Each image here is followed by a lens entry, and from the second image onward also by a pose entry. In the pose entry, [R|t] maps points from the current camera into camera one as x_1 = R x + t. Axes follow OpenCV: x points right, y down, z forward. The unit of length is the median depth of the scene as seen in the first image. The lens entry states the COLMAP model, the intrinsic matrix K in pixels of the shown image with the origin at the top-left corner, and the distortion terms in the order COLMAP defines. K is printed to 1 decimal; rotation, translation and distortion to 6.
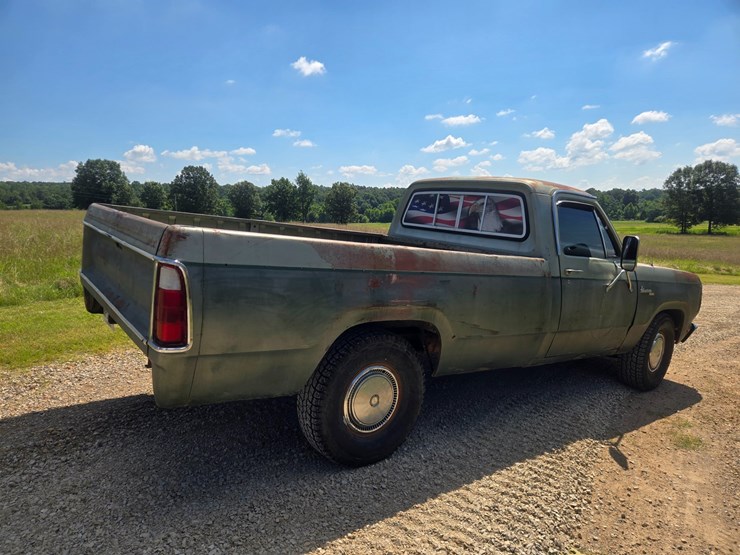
lens RADIAL K [[493.2, 0, 363.9], [0, 493.2, 276.5], [0, 0, 1]] dist [0.077159, -0.056844]
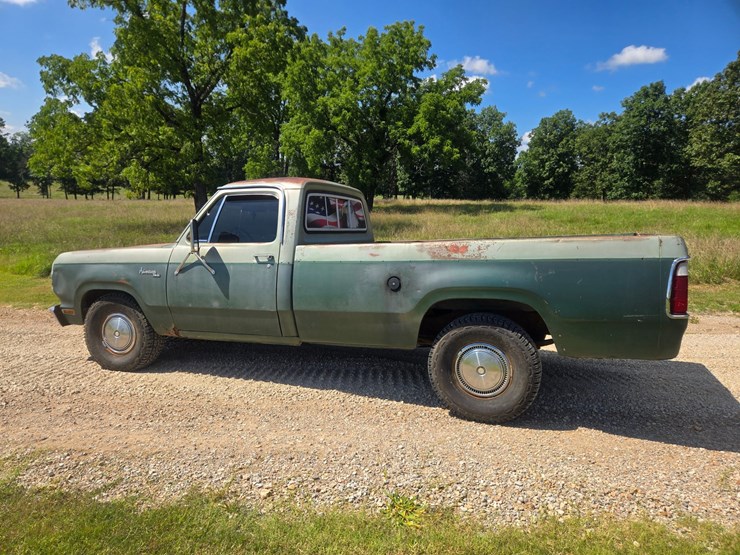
lens RADIAL K [[493.2, 0, 364.9], [0, 493.2, 278.2], [0, 0, 1]] dist [0.077159, -0.056844]
pose [[-0.526179, -0.174804, 0.832213, -0.805617], [0.063054, 0.967930, 0.243178, -0.259362], [-0.848033, 0.180429, -0.498283, 1.546026]]
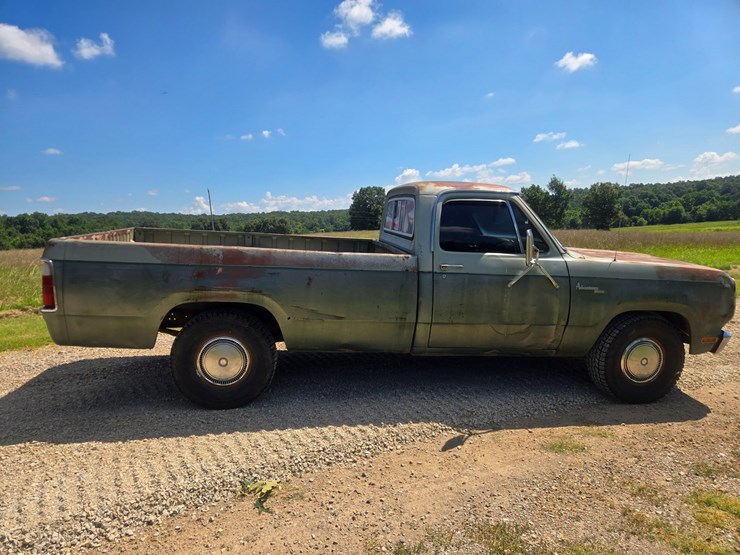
lens RADIAL K [[493.2, 0, 359.8], [0, 493.2, 279.6], [0, 0, 1]] dist [0.077159, -0.056844]
pose [[0.868858, -0.005277, -0.495034, 0.663070], [-0.003326, 0.999858, -0.016497, 0.030656], [0.495051, 0.015980, 0.868717, 0.003164]]
